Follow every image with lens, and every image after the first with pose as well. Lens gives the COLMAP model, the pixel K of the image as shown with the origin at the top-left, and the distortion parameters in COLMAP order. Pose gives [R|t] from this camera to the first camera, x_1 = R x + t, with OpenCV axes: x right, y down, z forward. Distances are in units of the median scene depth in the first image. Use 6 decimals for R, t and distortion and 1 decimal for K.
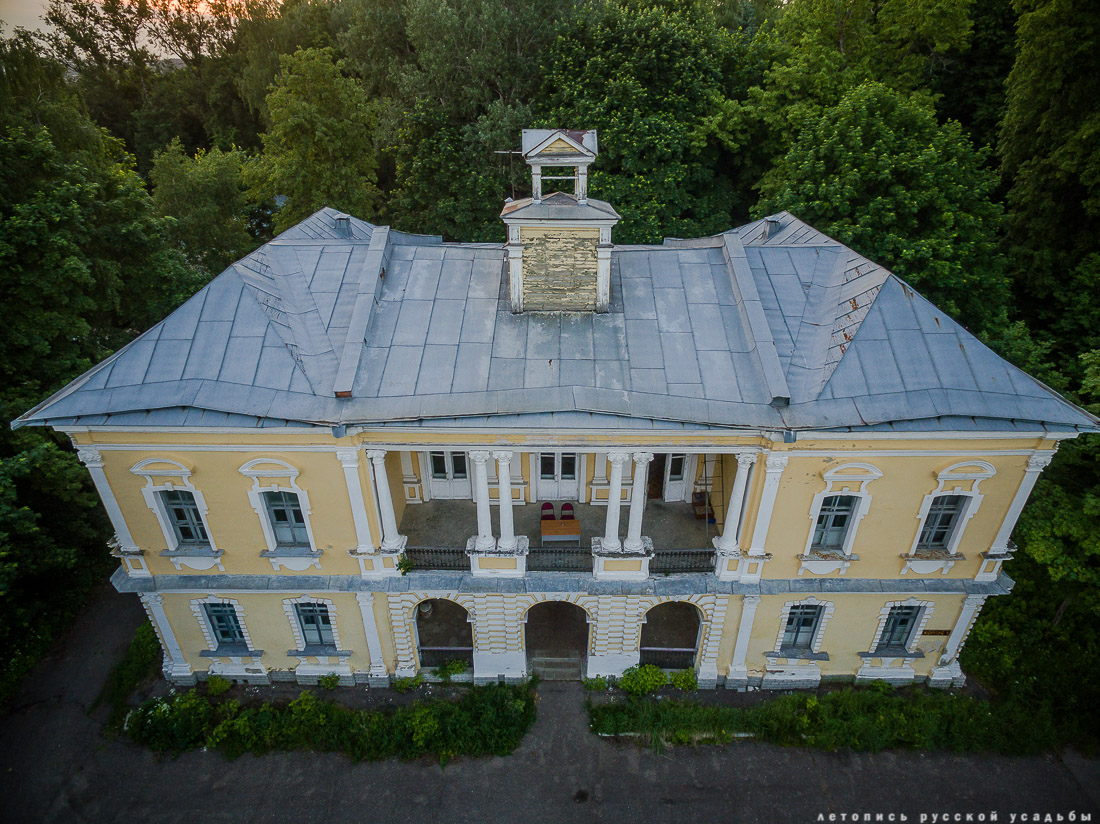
lens RADIAL K [[619.2, 0, 546.8], [0, 619.2, 414.2], [0, 0, 1]] dist [0.018576, -0.002665]
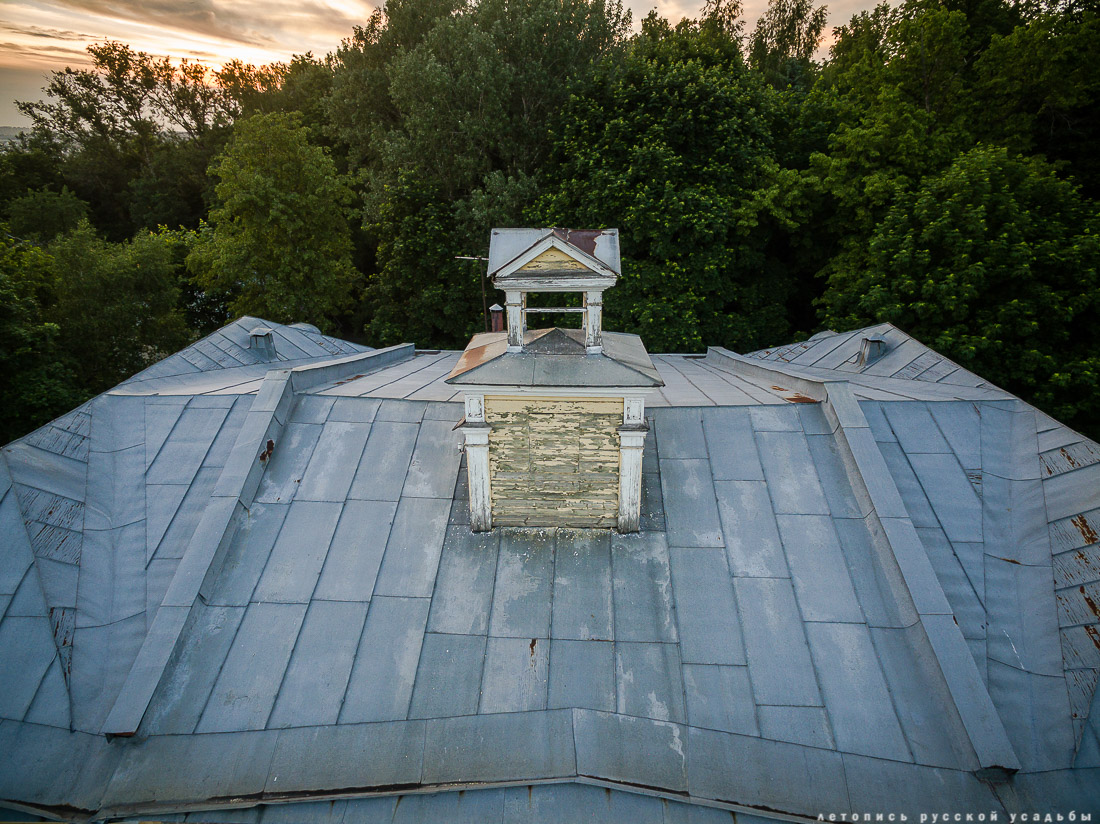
lens RADIAL K [[619.2, 0, 545.7], [0, 619.2, 414.4], [0, 0, 1]] dist [0.018576, -0.002665]
pose [[0.999368, 0.007989, -0.034629, 0.028384], [-0.010917, 0.996305, -0.085191, -0.199763], [0.033821, 0.085515, 0.995763, 0.370165]]
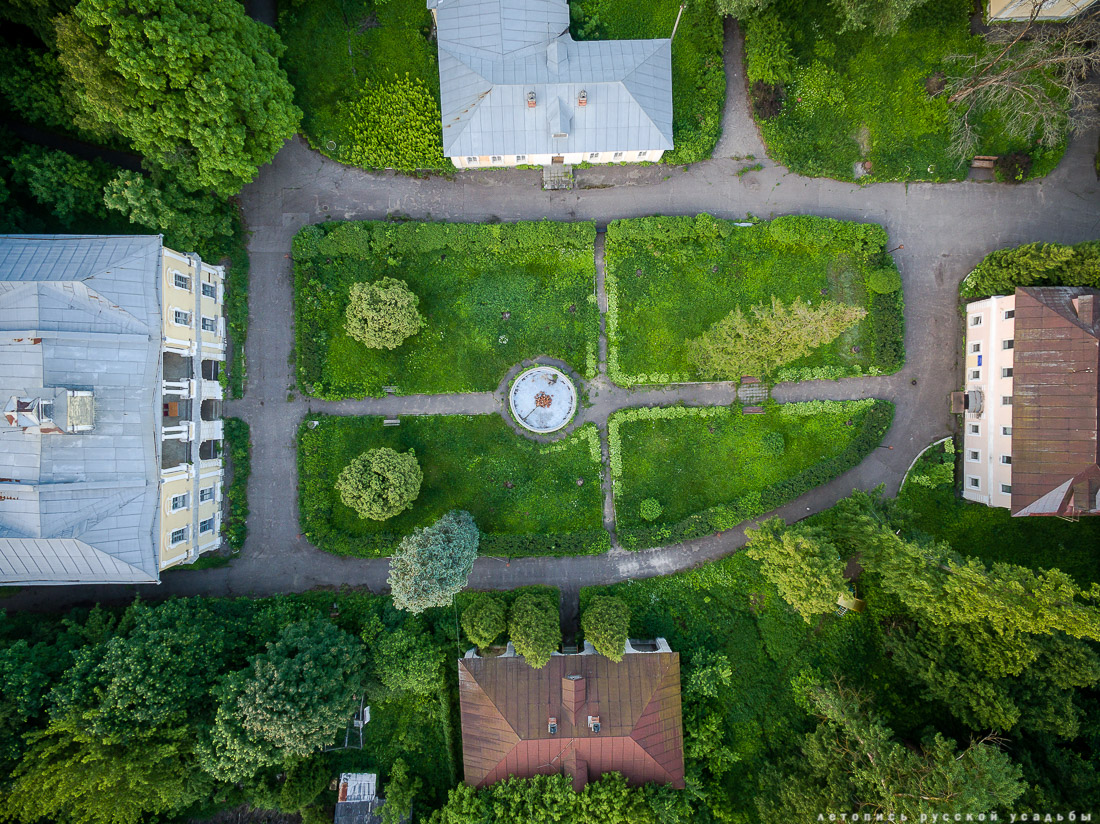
lens RADIAL K [[619.2, 0, 547.0], [0, 619.2, 407.7], [0, 0, 1]] dist [0.018576, -0.002665]
pose [[0.013868, -0.999872, -0.007961, 0.070430], [0.483362, -0.000266, 0.875421, -1.360715], [-0.875311, -0.015988, 0.483296, -1.691540]]
